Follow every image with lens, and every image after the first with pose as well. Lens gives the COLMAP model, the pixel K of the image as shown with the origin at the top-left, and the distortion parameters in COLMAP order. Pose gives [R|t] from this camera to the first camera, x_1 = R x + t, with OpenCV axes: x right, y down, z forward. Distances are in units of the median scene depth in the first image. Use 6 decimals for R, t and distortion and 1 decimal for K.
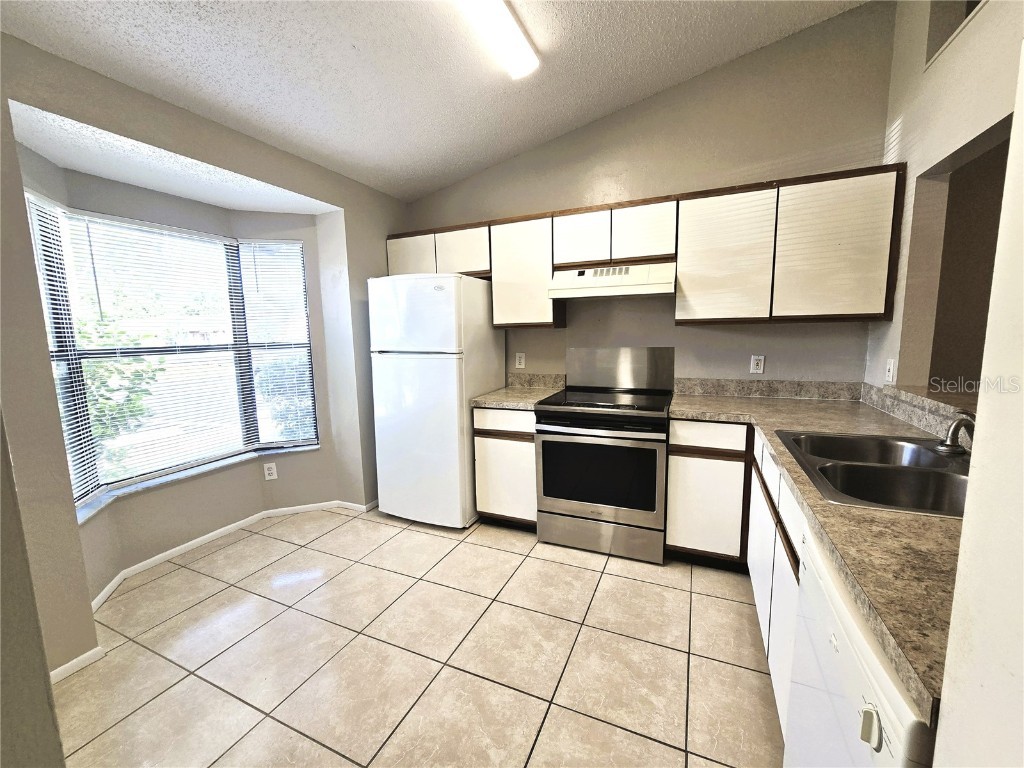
lens RADIAL K [[421.6, 0, 505.7], [0, 421.6, 384.6], [0, 0, 1]] dist [-0.006959, 0.000748]
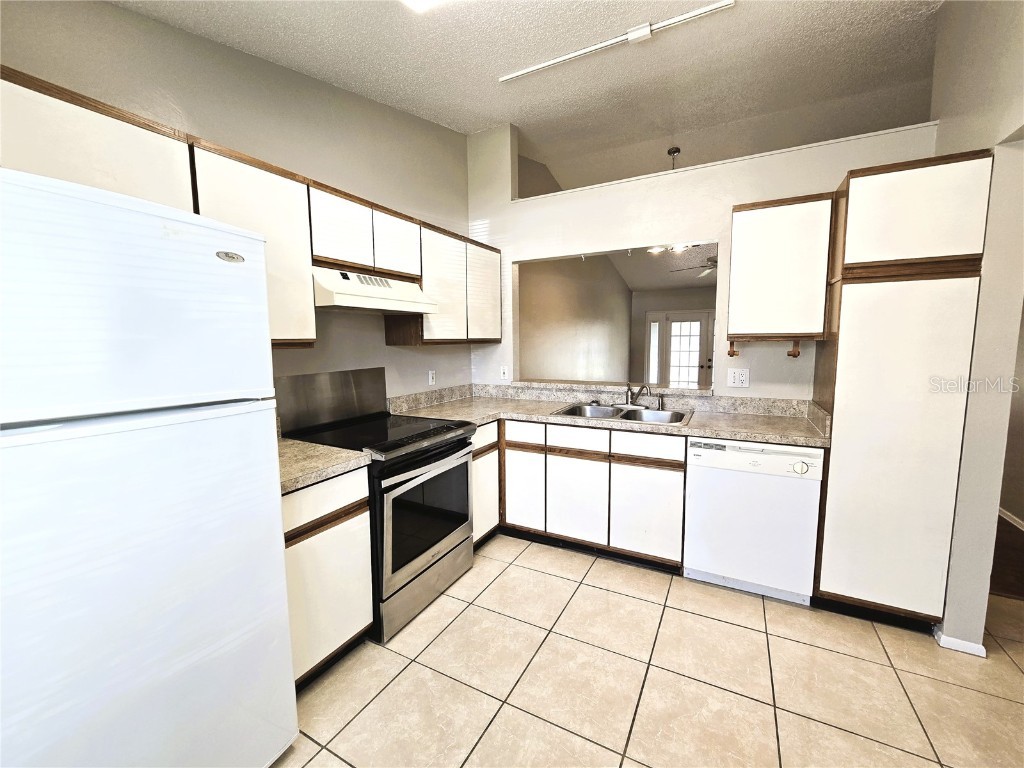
lens RADIAL K [[421.6, 0, 505.7], [0, 421.6, 384.6], [0, 0, 1]] dist [-0.006959, 0.000748]
pose [[0.074507, -0.084633, 0.993623, -0.631181], [0.138277, 0.987643, 0.073755, -0.094368], [-0.987587, 0.131900, 0.085289, 0.739331]]
